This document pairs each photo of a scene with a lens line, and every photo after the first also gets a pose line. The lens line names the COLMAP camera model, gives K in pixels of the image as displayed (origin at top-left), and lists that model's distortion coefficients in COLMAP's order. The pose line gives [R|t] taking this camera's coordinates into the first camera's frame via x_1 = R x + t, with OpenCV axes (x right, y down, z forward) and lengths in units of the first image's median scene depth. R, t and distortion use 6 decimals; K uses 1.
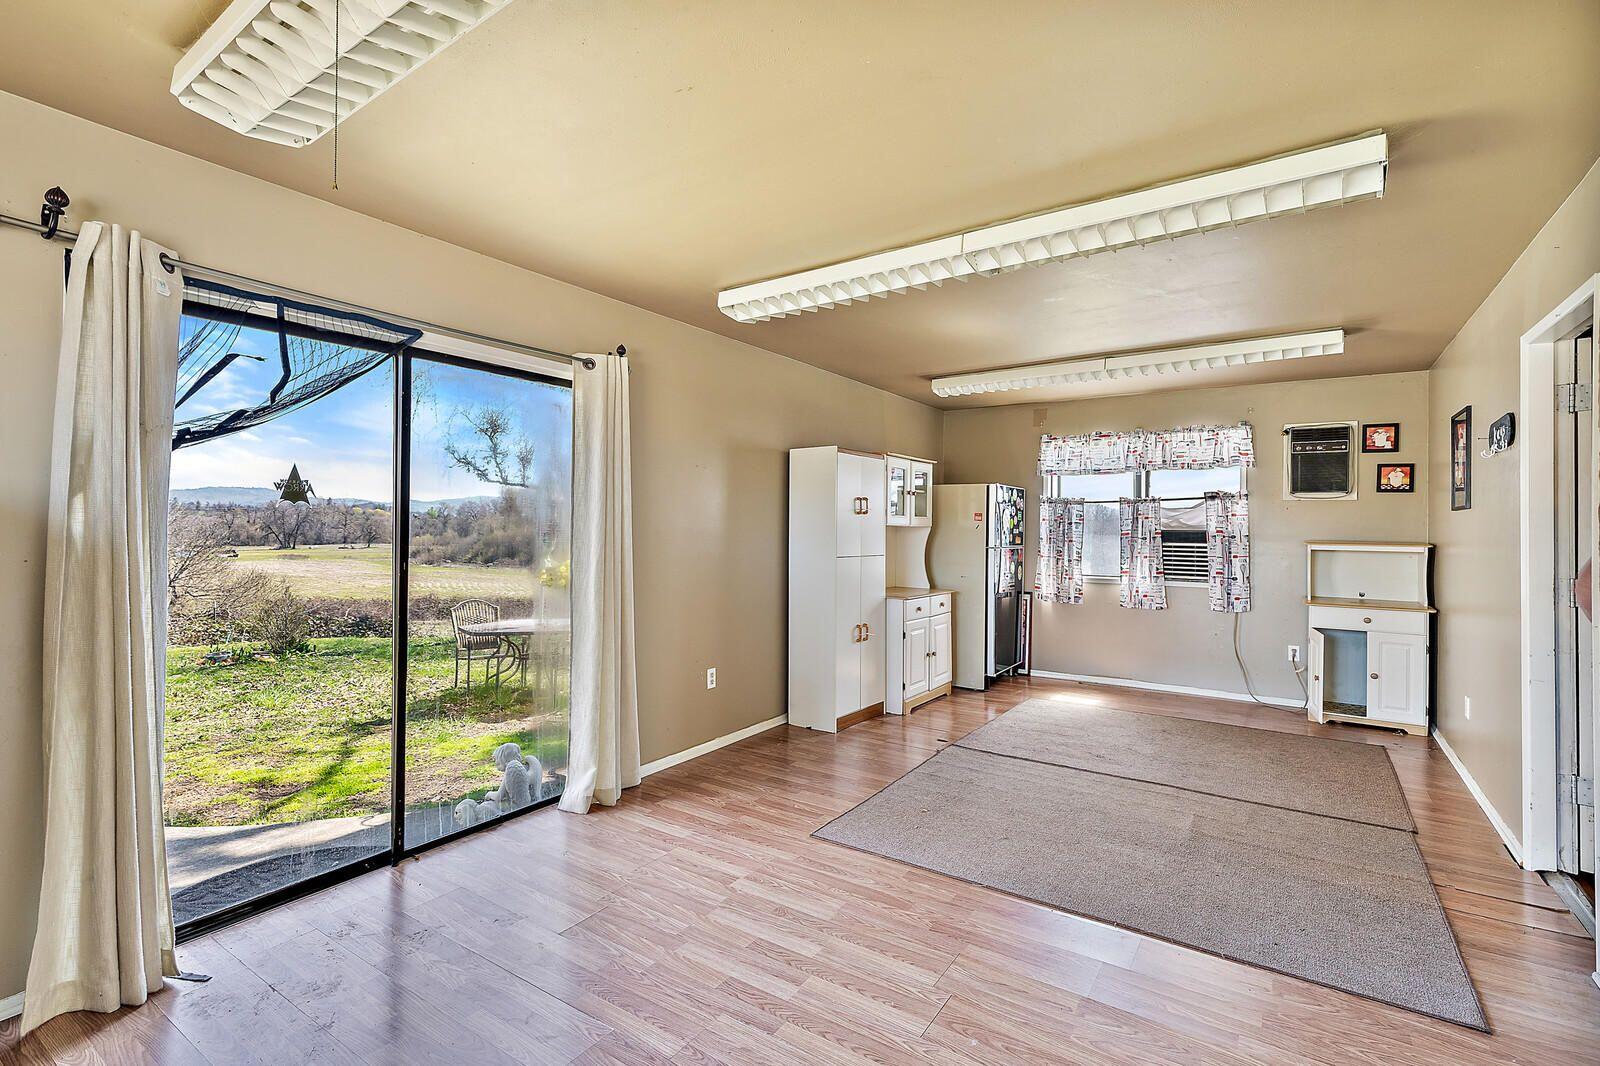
lens RADIAL K [[734.8, 0, 800.0], [0, 734.8, 530.5], [0, 0, 1]] dist [0.008316, -0.000886]
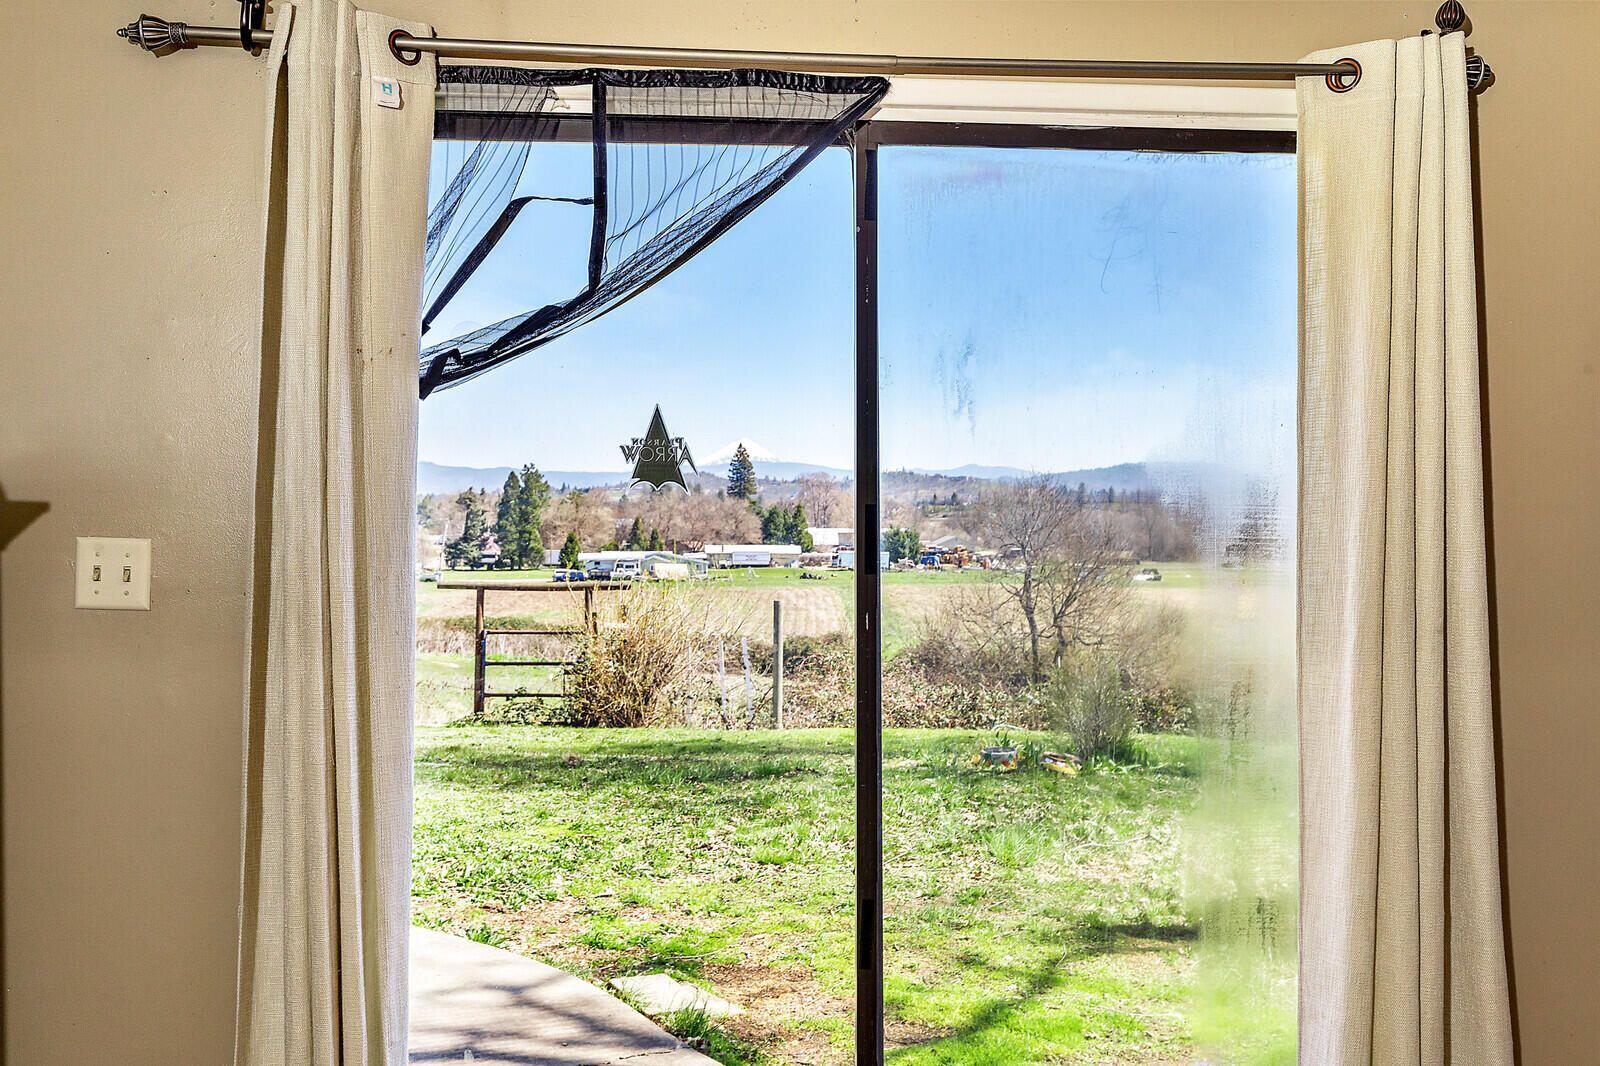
lens RADIAL K [[1528.2, 0, 799.5], [0, 1528.2, 541.0], [0, 0, 1]] dist [0.015739, 0.000000]
pose [[0.641555, -0.000867, -0.767077, 0.155218], [0.003850, 0.999990, 0.002090, -0.002342], [0.767067, -0.004294, 0.641552, 0.419693]]
